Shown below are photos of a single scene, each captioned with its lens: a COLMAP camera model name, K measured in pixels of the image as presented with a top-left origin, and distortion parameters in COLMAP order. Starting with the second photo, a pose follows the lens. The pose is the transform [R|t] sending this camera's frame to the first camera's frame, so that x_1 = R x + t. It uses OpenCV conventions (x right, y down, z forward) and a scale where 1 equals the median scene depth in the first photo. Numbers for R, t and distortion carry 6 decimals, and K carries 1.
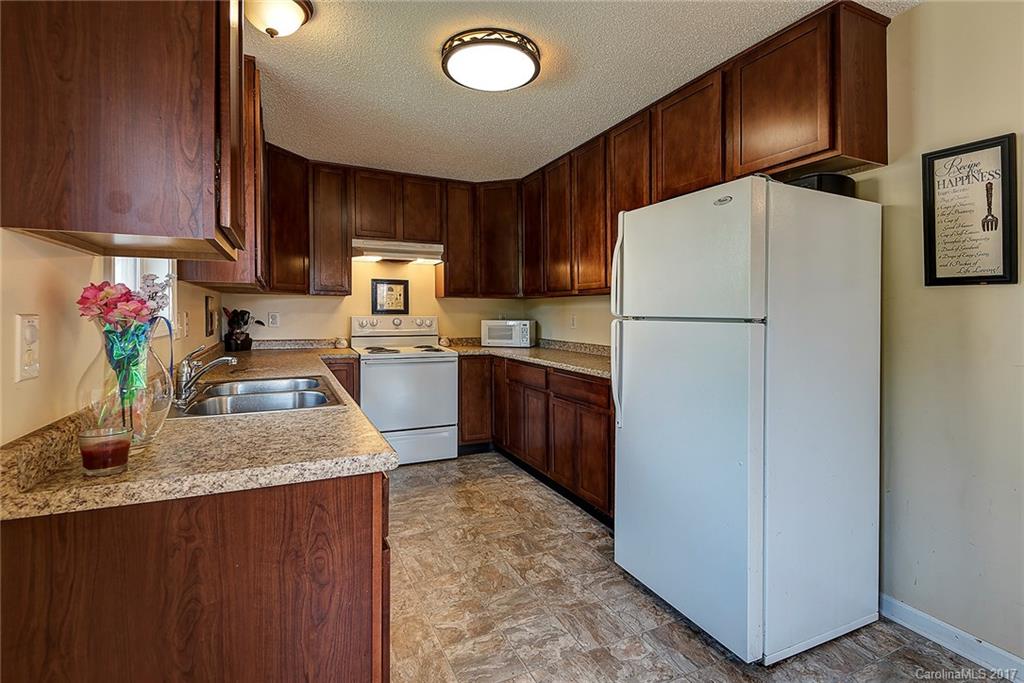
lens RADIAL K [[474.9, 0, 512.1], [0, 474.9, 317.5], [0, 0, 1]] dist [0.012288, -0.000664]
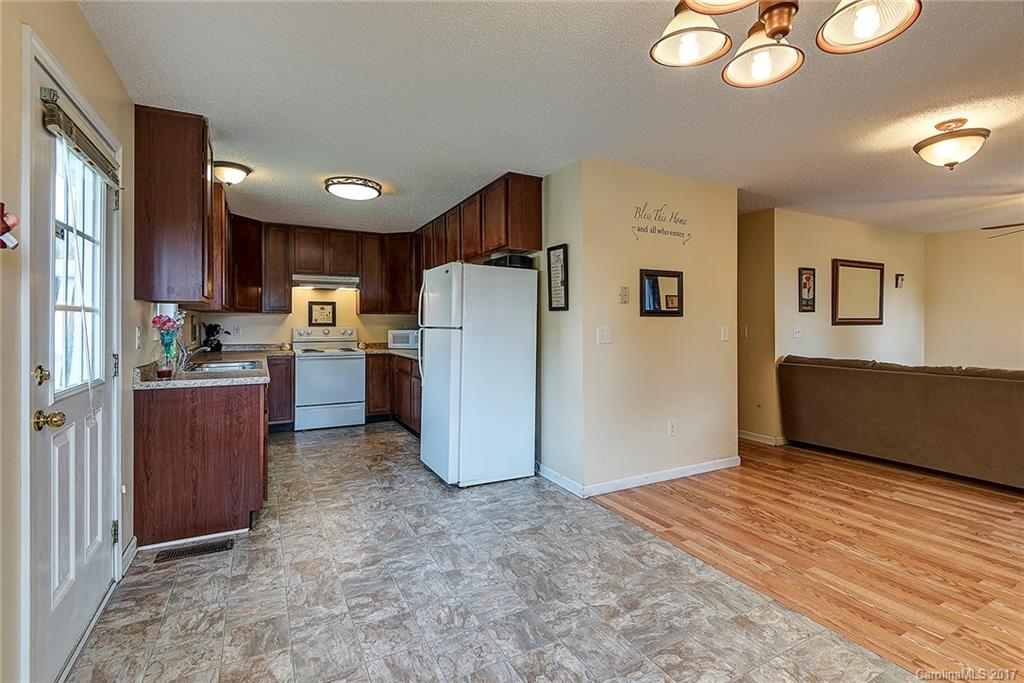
lens RADIAL K [[473.3, 0, 511.4], [0, 473.3, 320.8], [0, 0, 1]] dist [0.001860, 0.000134]
pose [[0.999271, -0.005927, 0.037726, 0.286394], [0.006567, 0.999836, -0.016853, 0.004879], [-0.037620, 0.017089, 0.999146, -0.485320]]
